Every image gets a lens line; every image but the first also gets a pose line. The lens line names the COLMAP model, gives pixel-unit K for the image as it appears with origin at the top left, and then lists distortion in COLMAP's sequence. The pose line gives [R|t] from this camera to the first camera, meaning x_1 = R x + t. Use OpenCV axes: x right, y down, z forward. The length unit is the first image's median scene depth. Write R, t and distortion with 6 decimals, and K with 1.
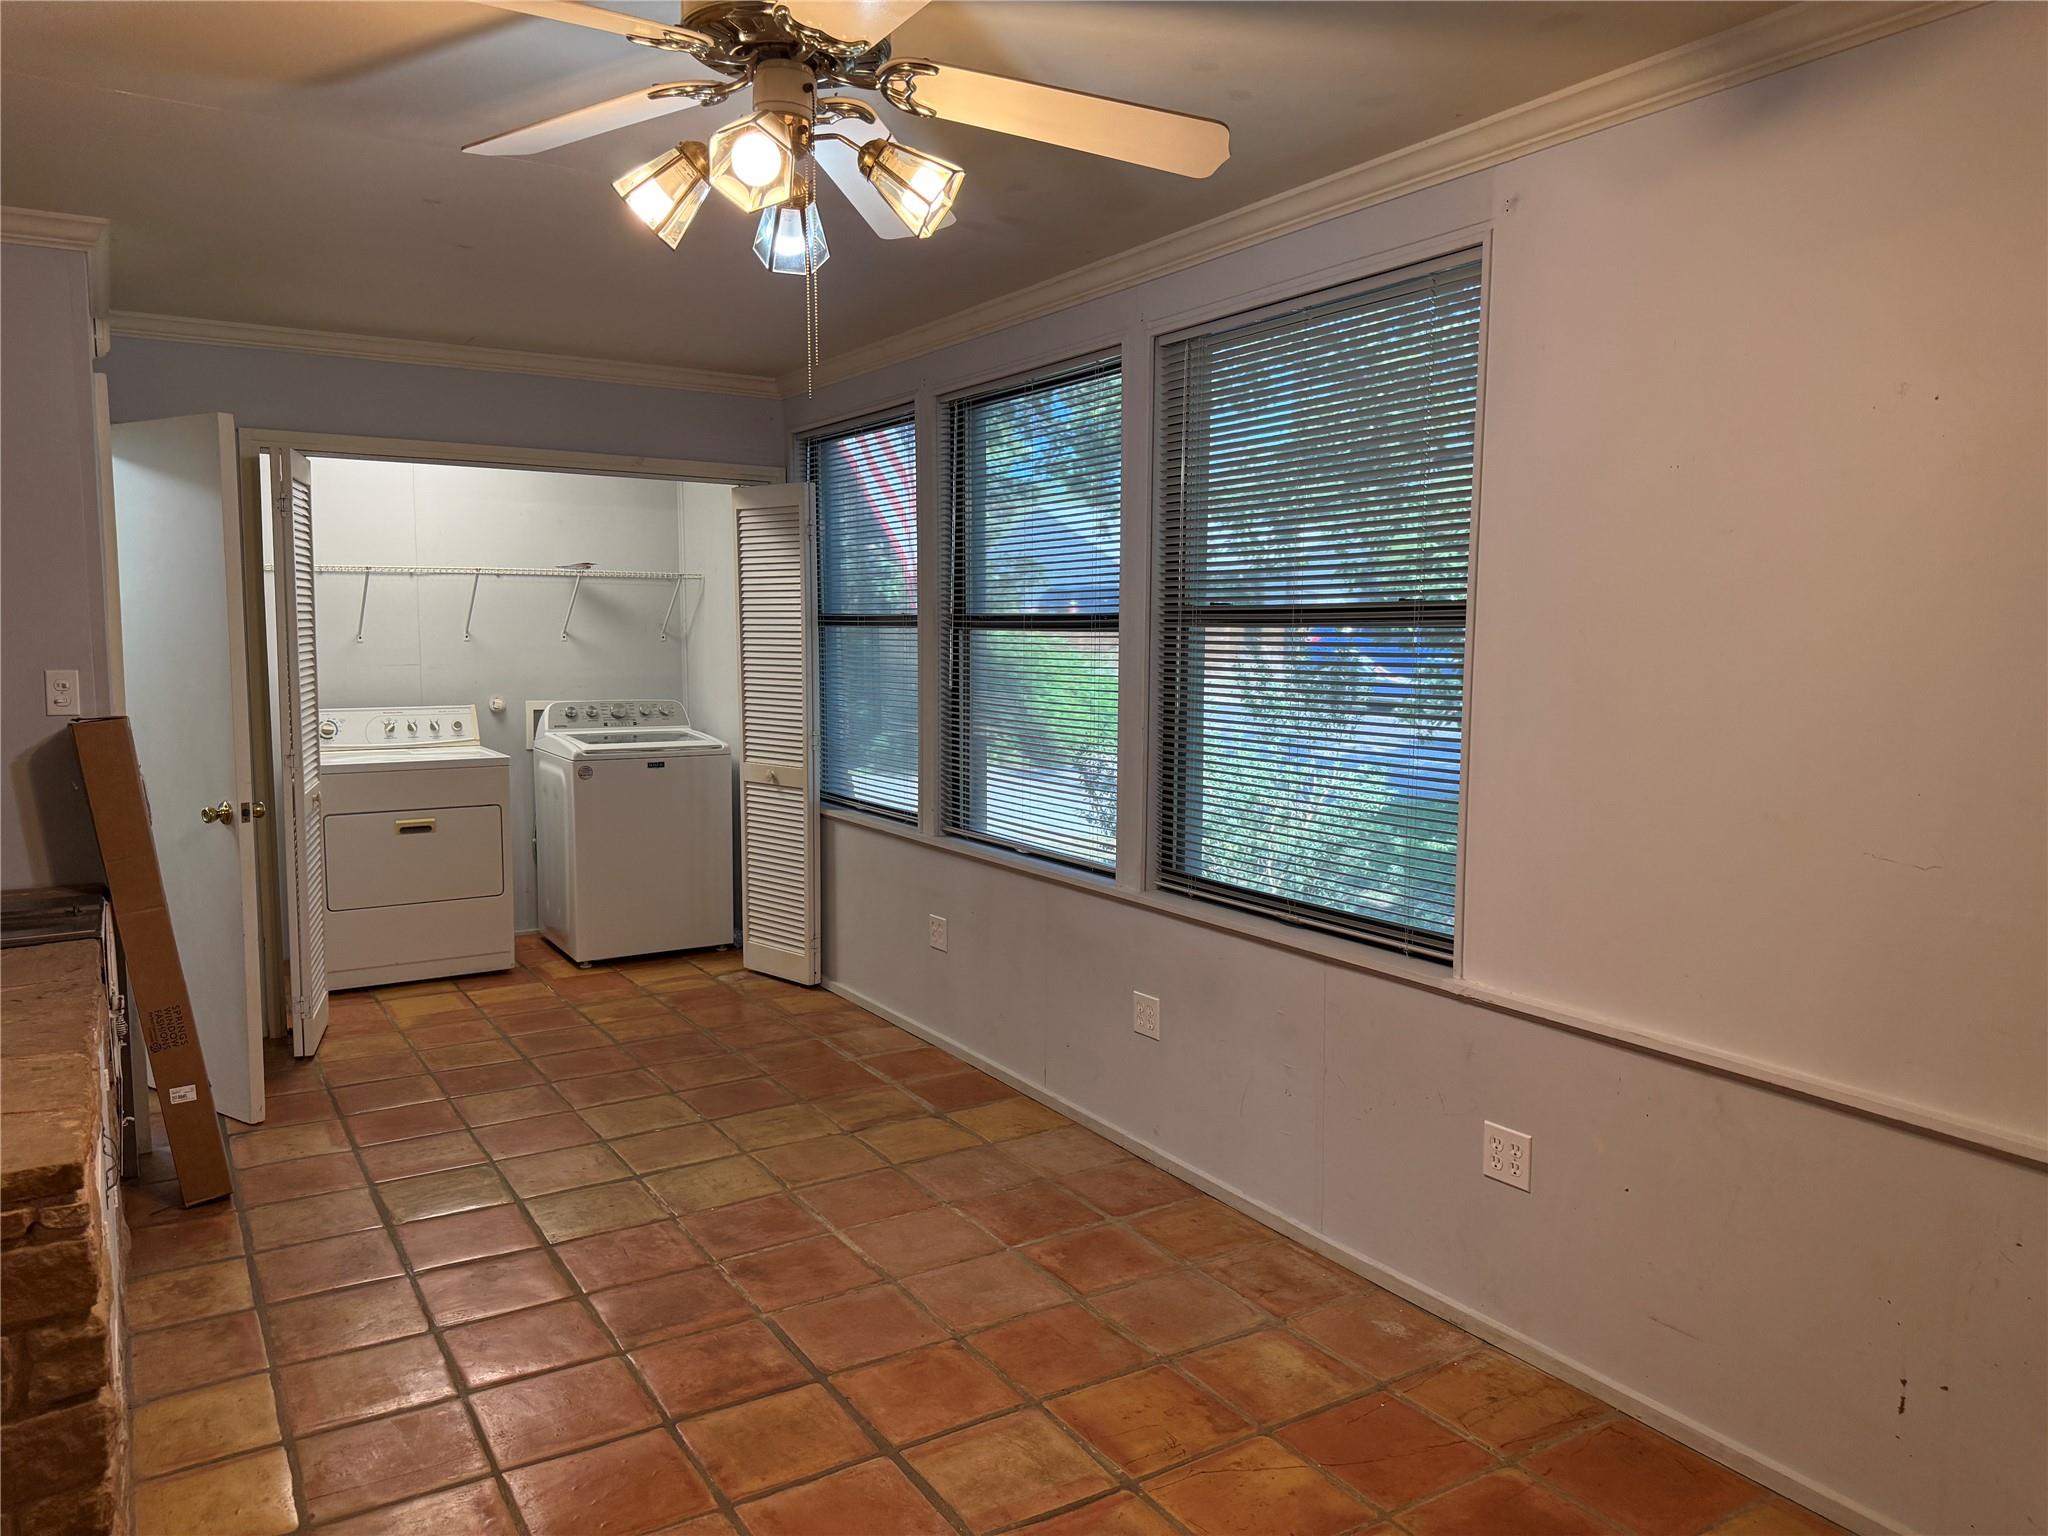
lens RADIAL K [[1447.6, 0, 1024.0], [0, 1447.6, 768.0], [0, 0, 1]] dist [0.150823, -0.234839]
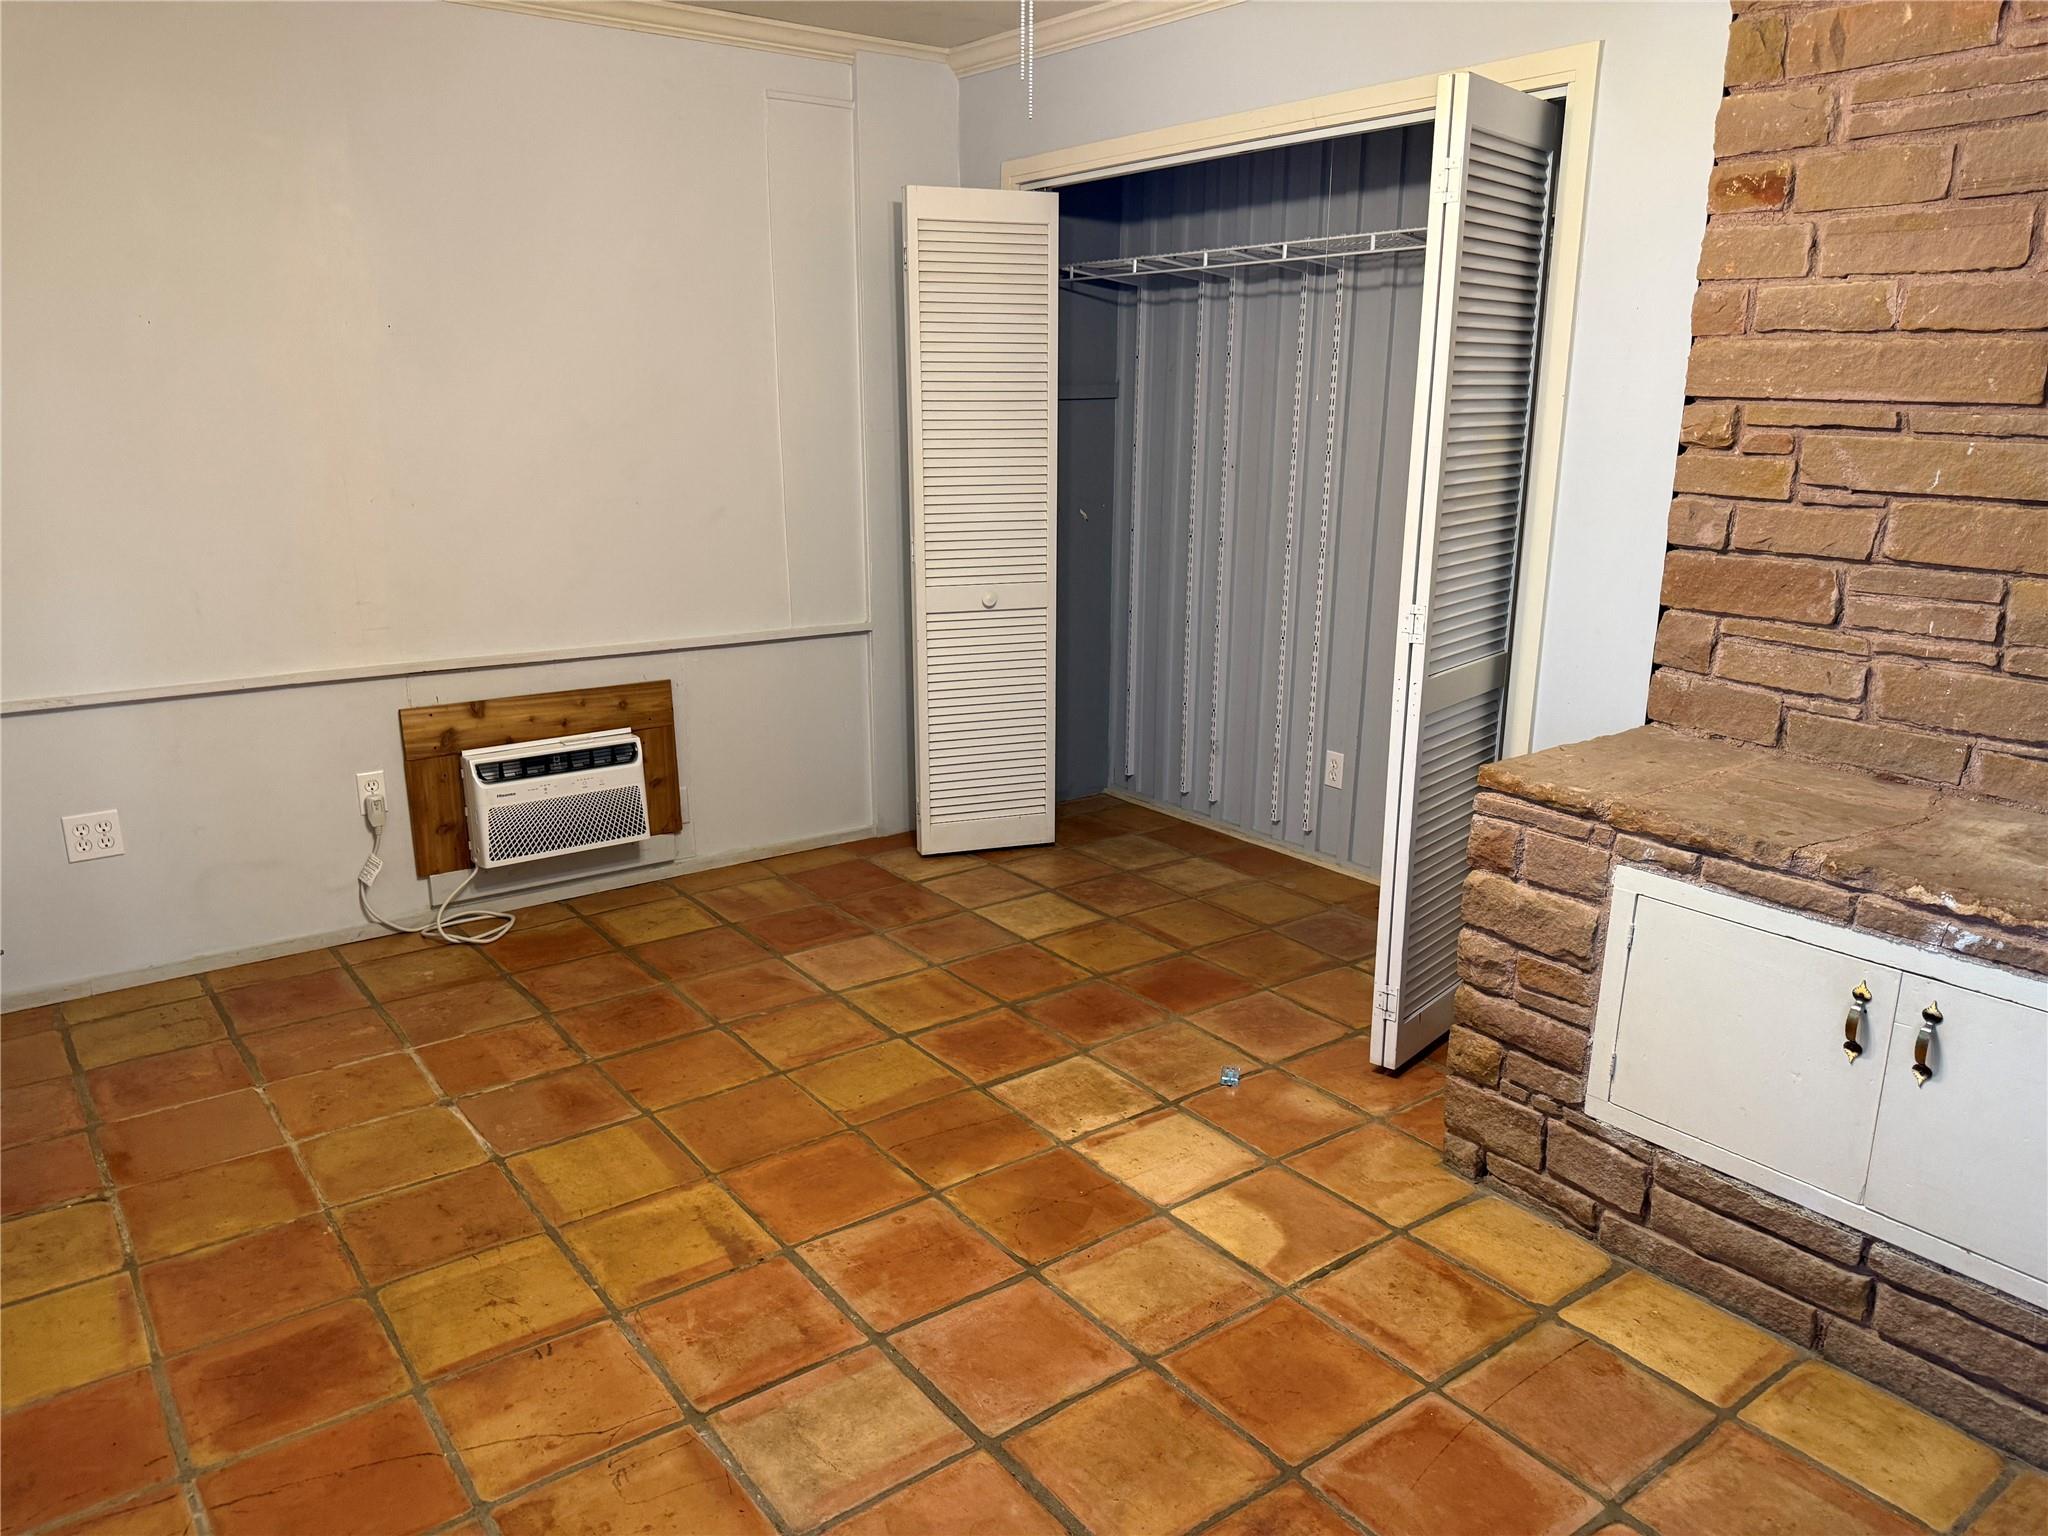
lens RADIAL K [[1447.6, 0, 1024.0], [0, 1447.6, 768.0], [0, 0, 1]] dist [0.150823, -0.234839]
pose [[-0.996185, 0.011385, -0.086519, -0.023012], [-0.019007, 0.939341, 0.342458, -0.077769], [0.085170, 0.342796, -0.935541, 0.821156]]
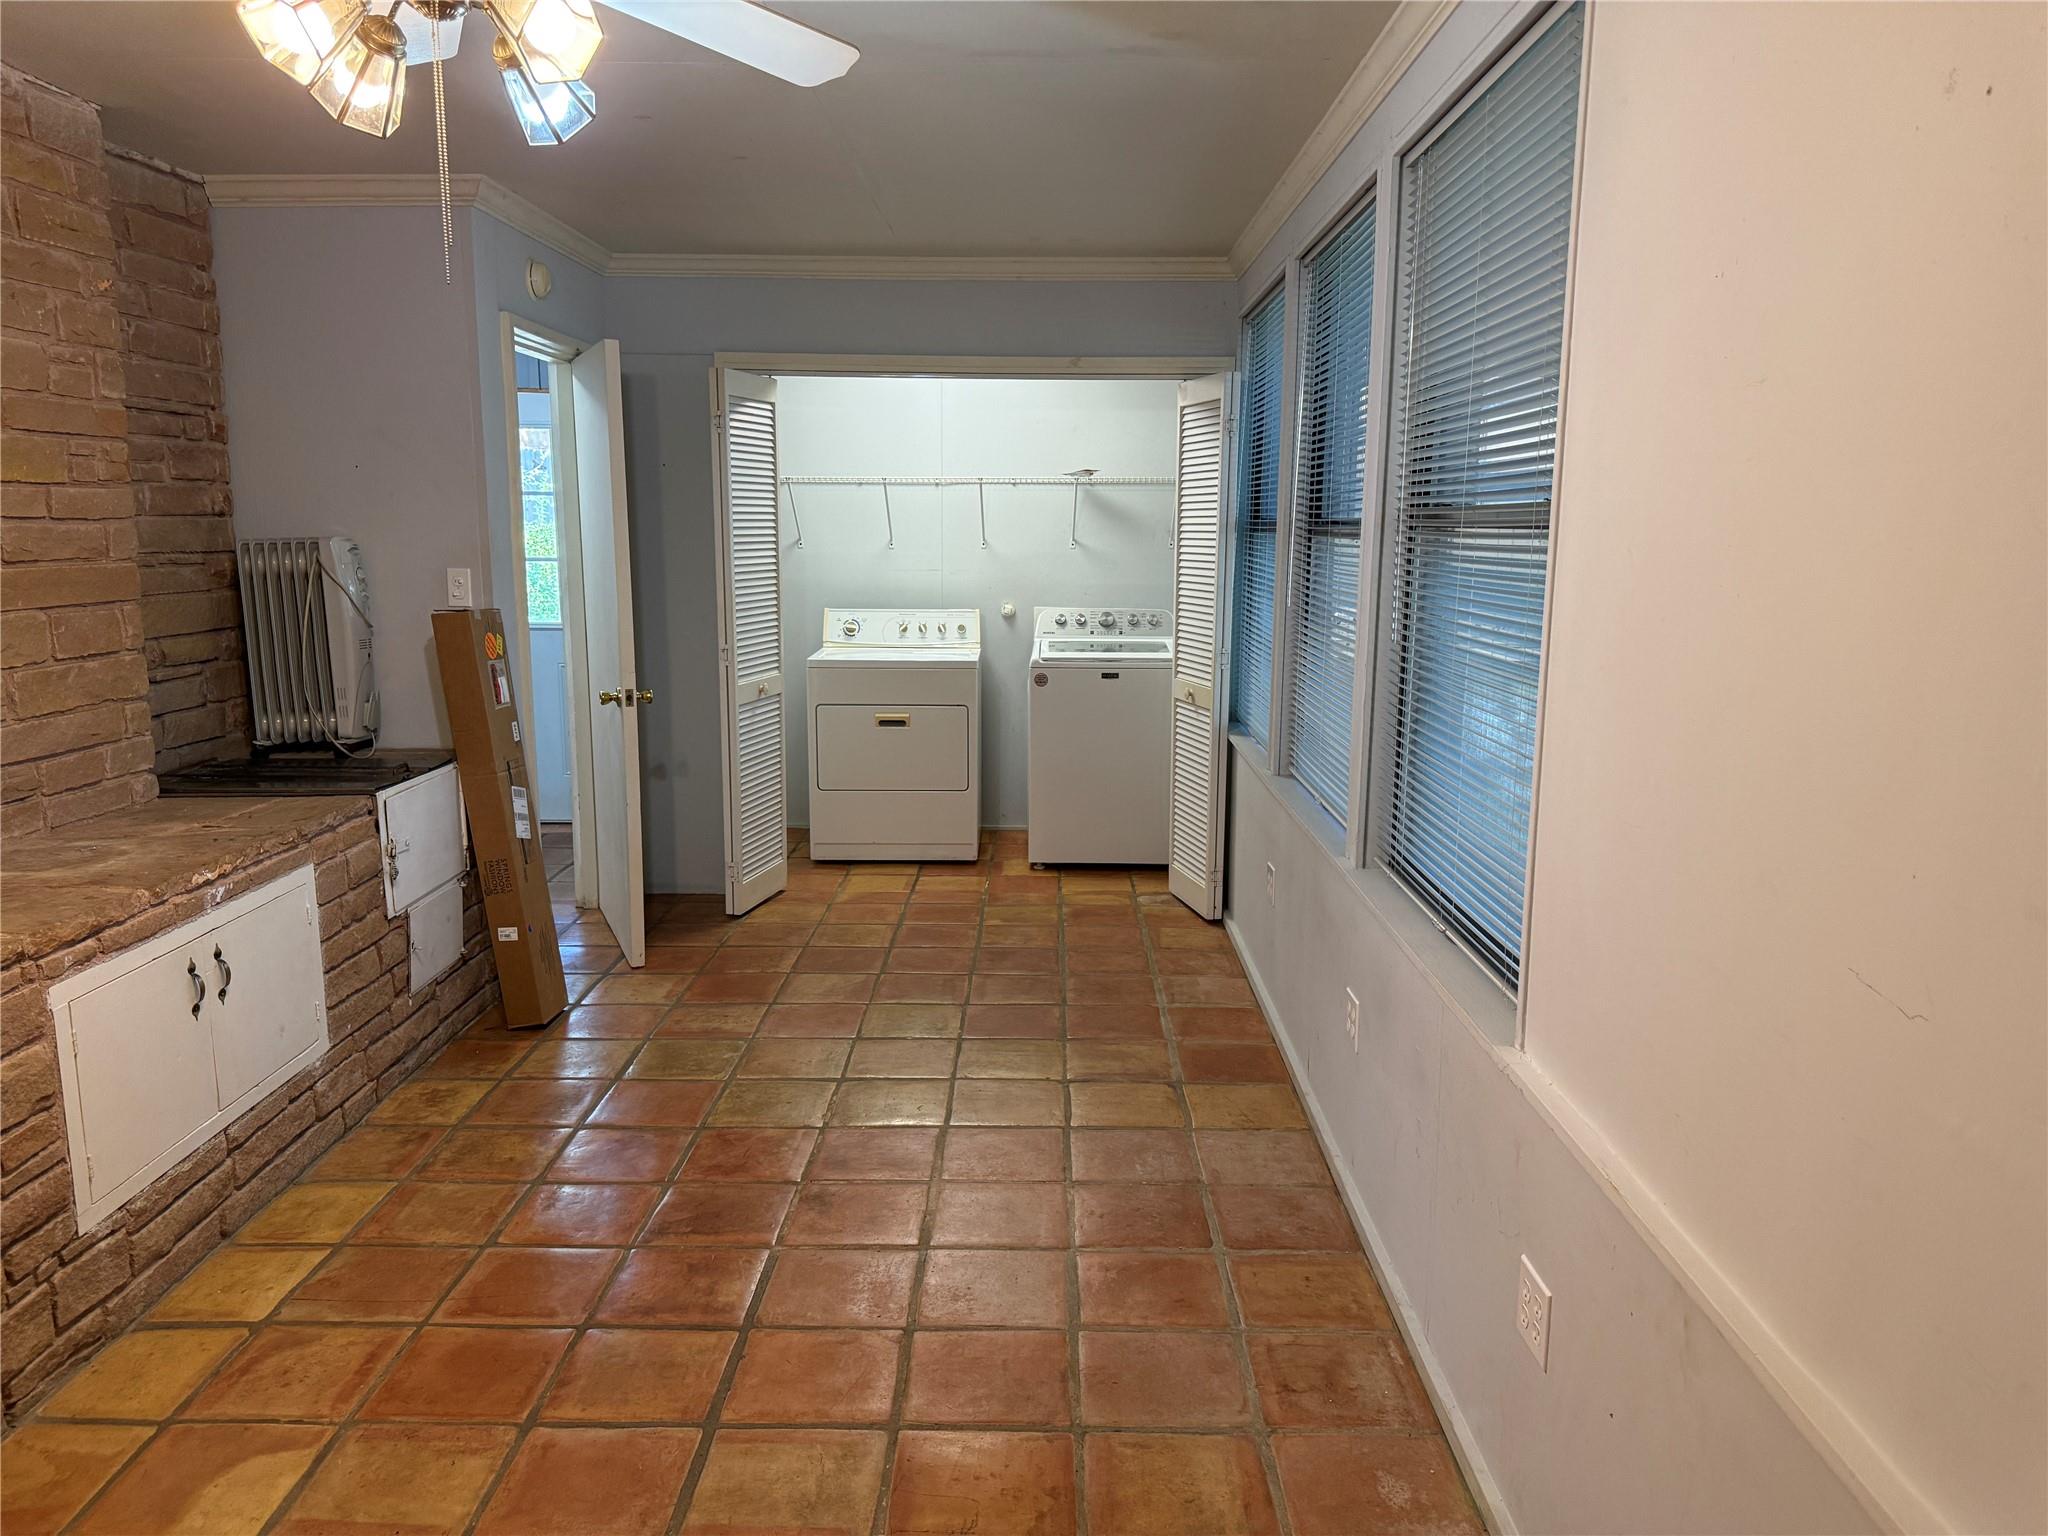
lens RADIAL K [[1447.6, 0, 1024.0], [0, 1447.6, 768.0], [0, 0, 1]] dist [0.150823, -0.234839]
pose [[0.839920, 0.089859, -0.535220, 0.273295], [-0.054428, 0.995172, 0.081667, -0.020075], [0.539974, -0.039462, 0.840756, 0.169784]]
